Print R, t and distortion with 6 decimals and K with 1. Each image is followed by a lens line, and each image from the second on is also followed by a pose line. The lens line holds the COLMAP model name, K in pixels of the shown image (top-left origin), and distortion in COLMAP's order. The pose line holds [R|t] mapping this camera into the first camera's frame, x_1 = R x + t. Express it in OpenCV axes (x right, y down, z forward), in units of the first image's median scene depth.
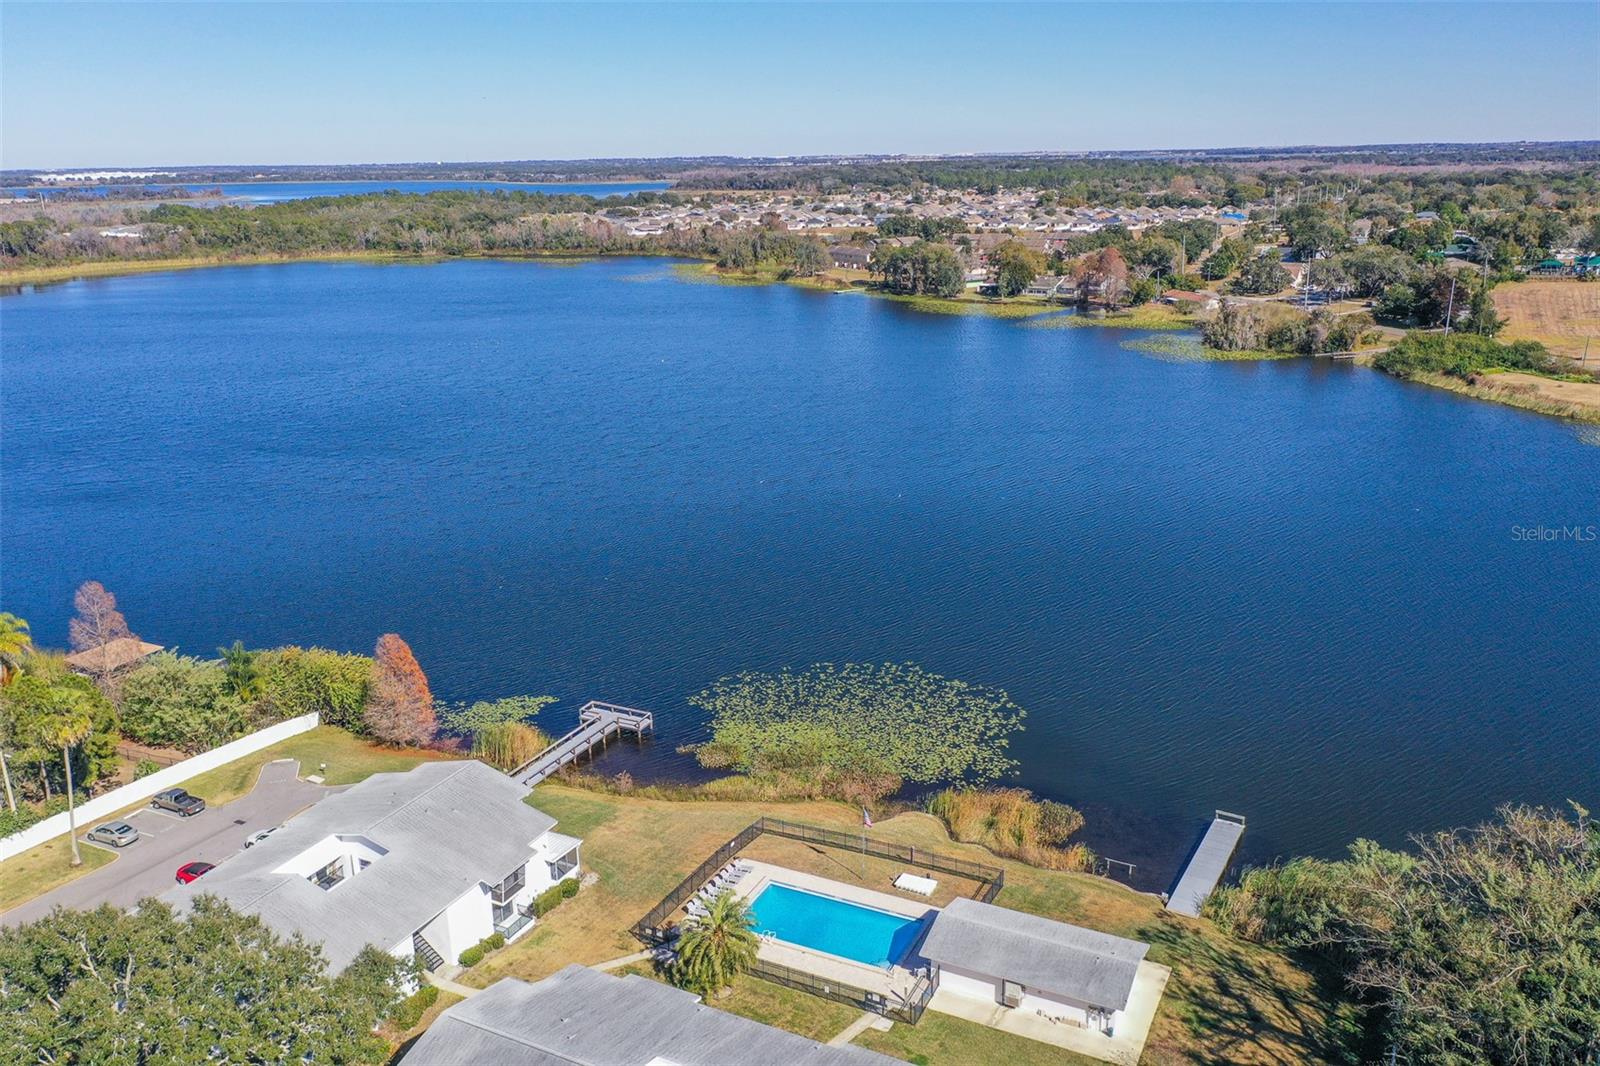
lens RADIAL K [[1253.5, 0, 800.0], [0, 1253.5, 533.0], [0, 0, 1]] dist [0.001495, 0.002542]
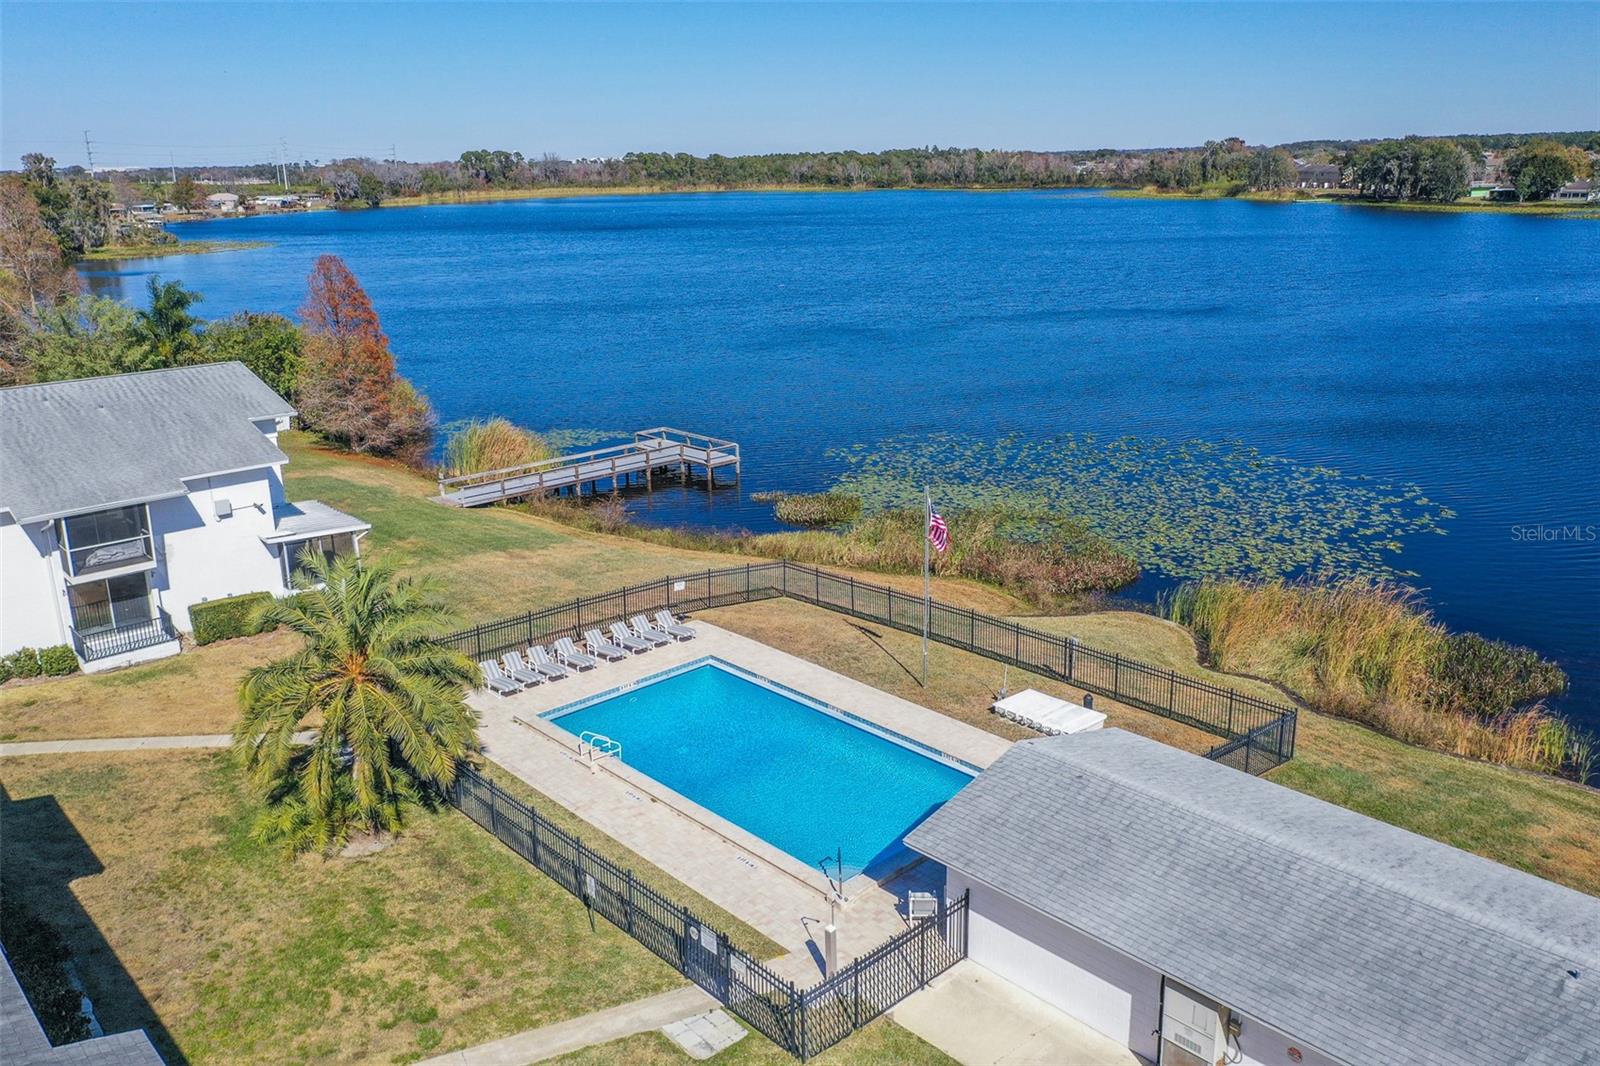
lens RADIAL K [[1253.5, 0, 800.0], [0, 1253.5, 533.0], [0, 0, 1]] dist [0.001495, 0.002542]
pose [[0.935057, 0.101612, -0.339622, 0.115591], [-0.100633, 0.994712, 0.020542, 0.178061], [0.339913, 0.014969, 0.940338, 0.485462]]
